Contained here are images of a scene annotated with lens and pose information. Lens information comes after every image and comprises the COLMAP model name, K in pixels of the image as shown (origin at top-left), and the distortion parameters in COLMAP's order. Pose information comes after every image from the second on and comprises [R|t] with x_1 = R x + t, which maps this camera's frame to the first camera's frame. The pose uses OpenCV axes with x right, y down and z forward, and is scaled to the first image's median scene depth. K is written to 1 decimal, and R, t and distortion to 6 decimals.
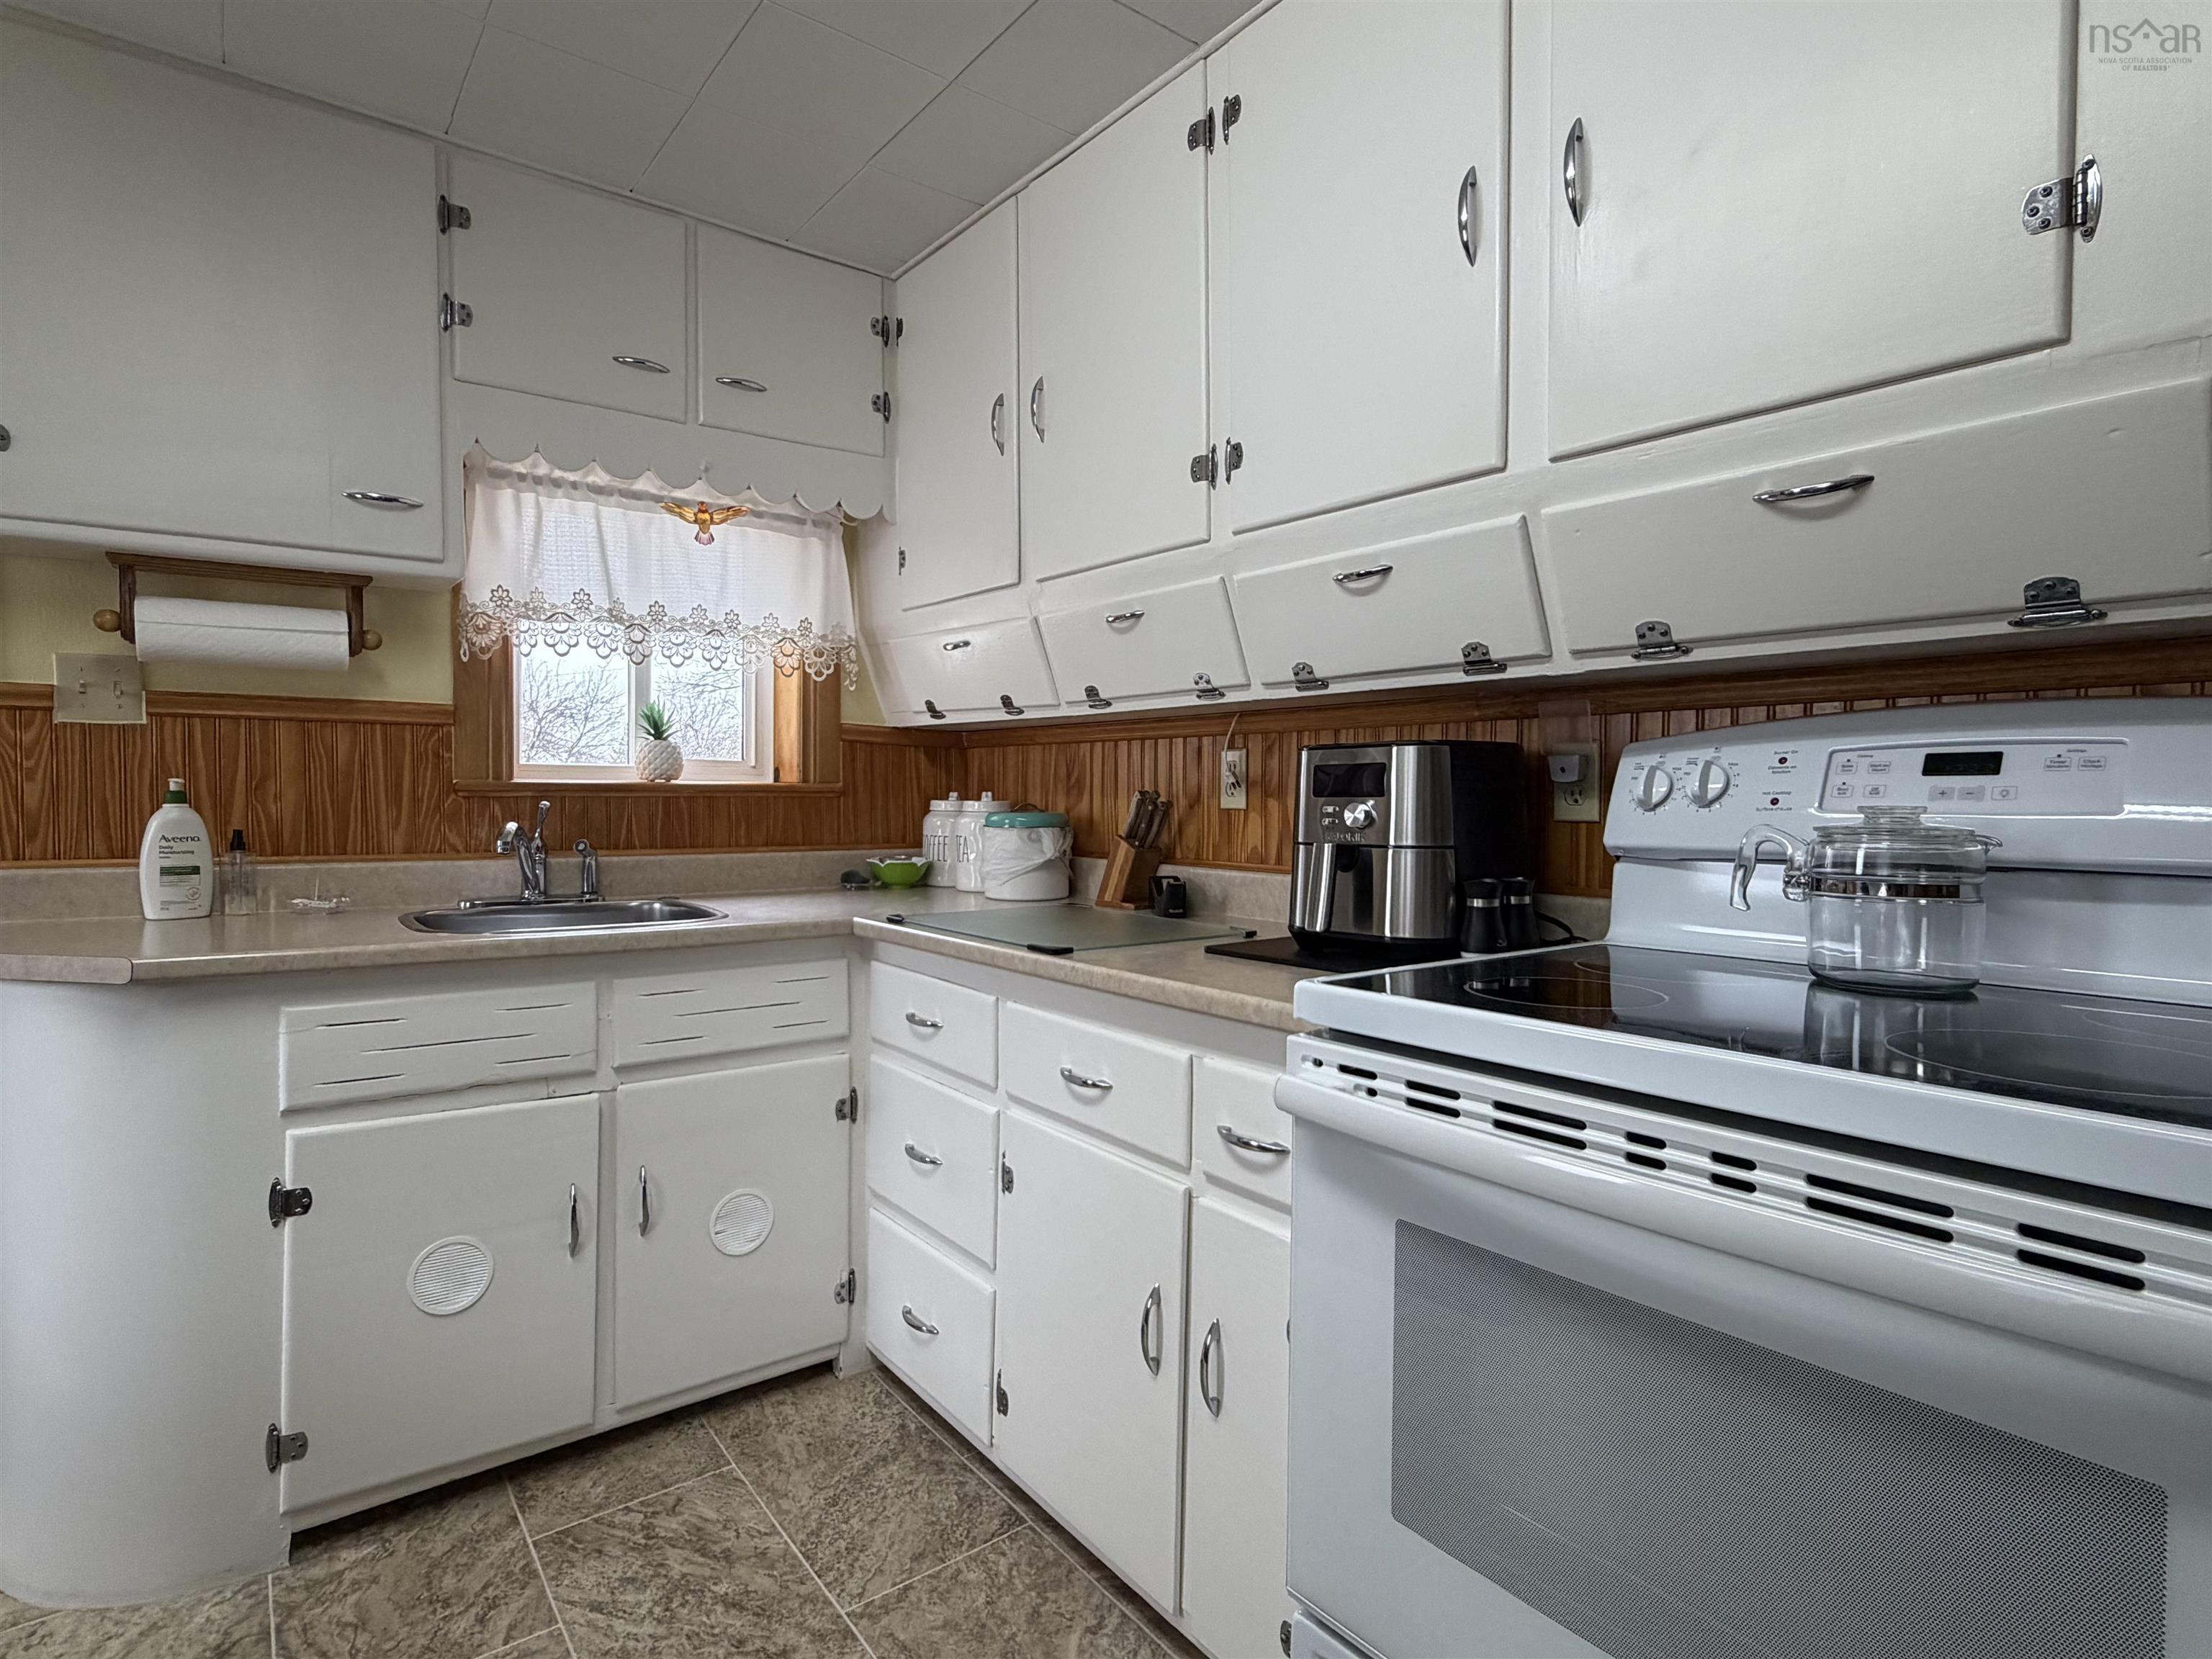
lens RADIAL K [[1182.2, 0, 1106.0], [0, 1182.2, 829.5], [0, 0, 1]] dist [-0.001207, -0.000539]
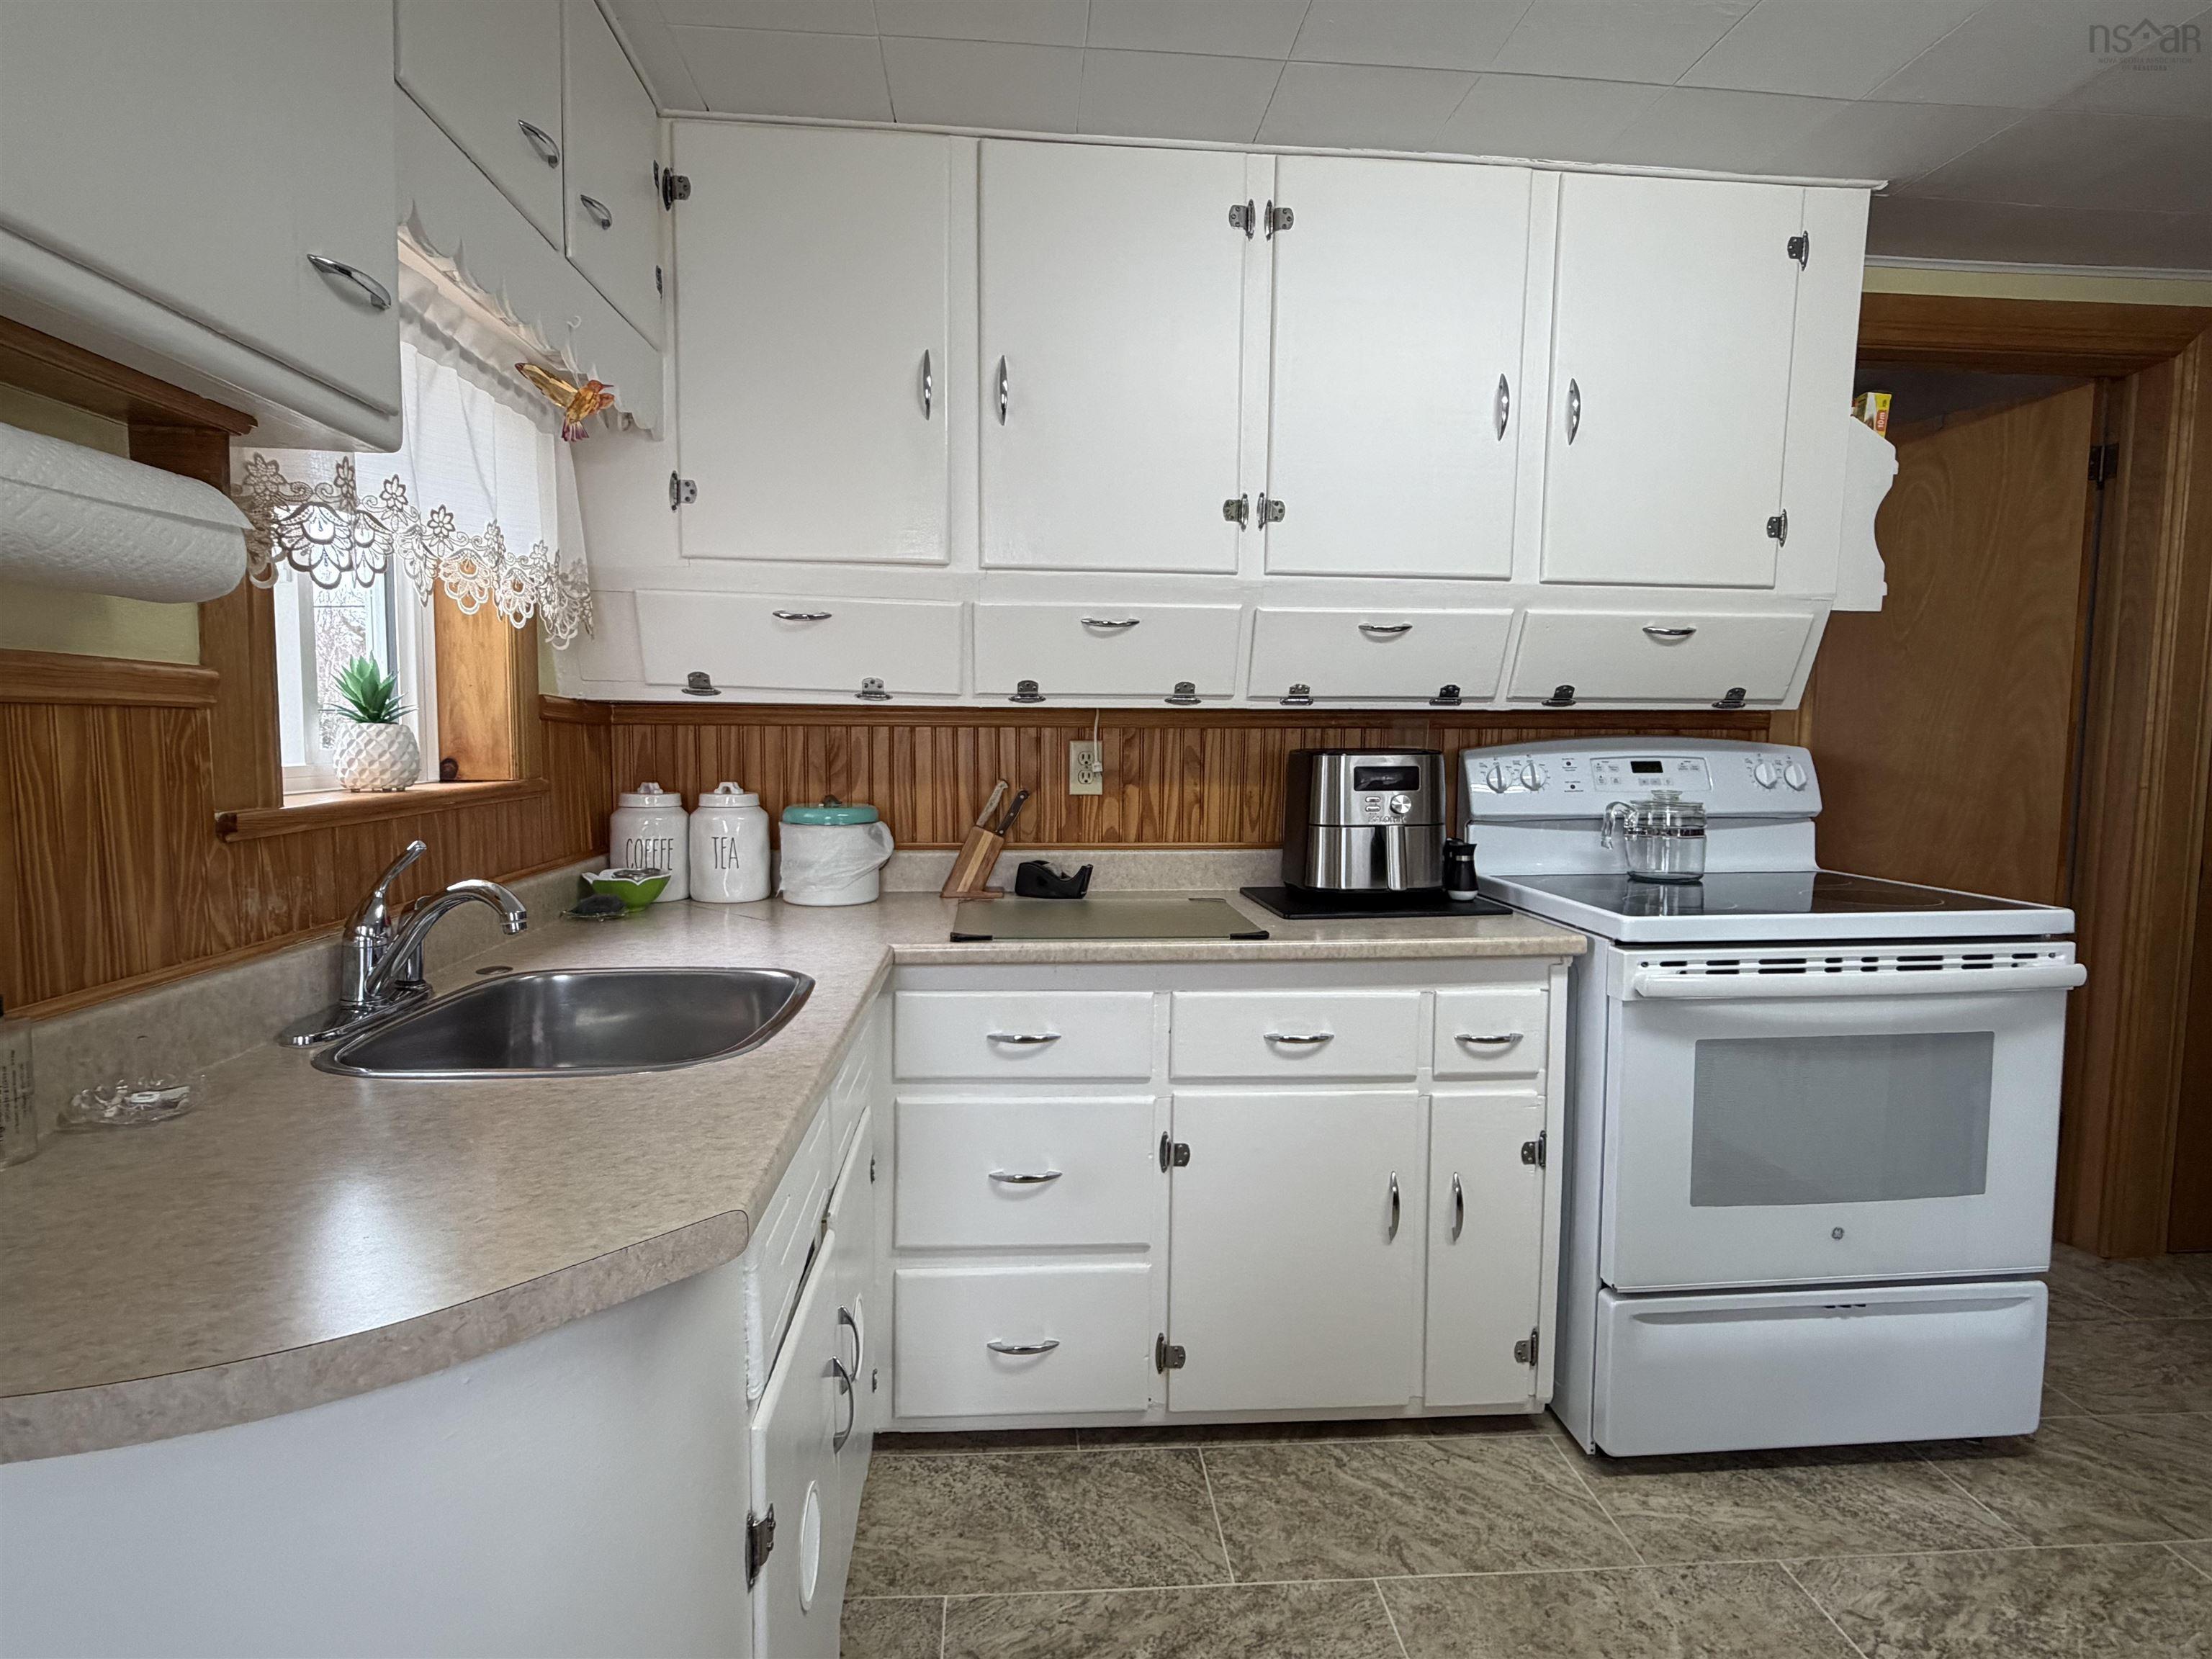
lens RADIAL K [[1182.2, 0, 1106.0], [0, 1182.2, 829.5], [0, 0, 1]] dist [-0.001207, -0.000539]
pose [[0.517153, -0.075577, 0.852550, -1.011128], [0.022936, 0.996960, 0.074466, -0.081978], [-0.855586, -0.018956, 0.517314, 0.503308]]
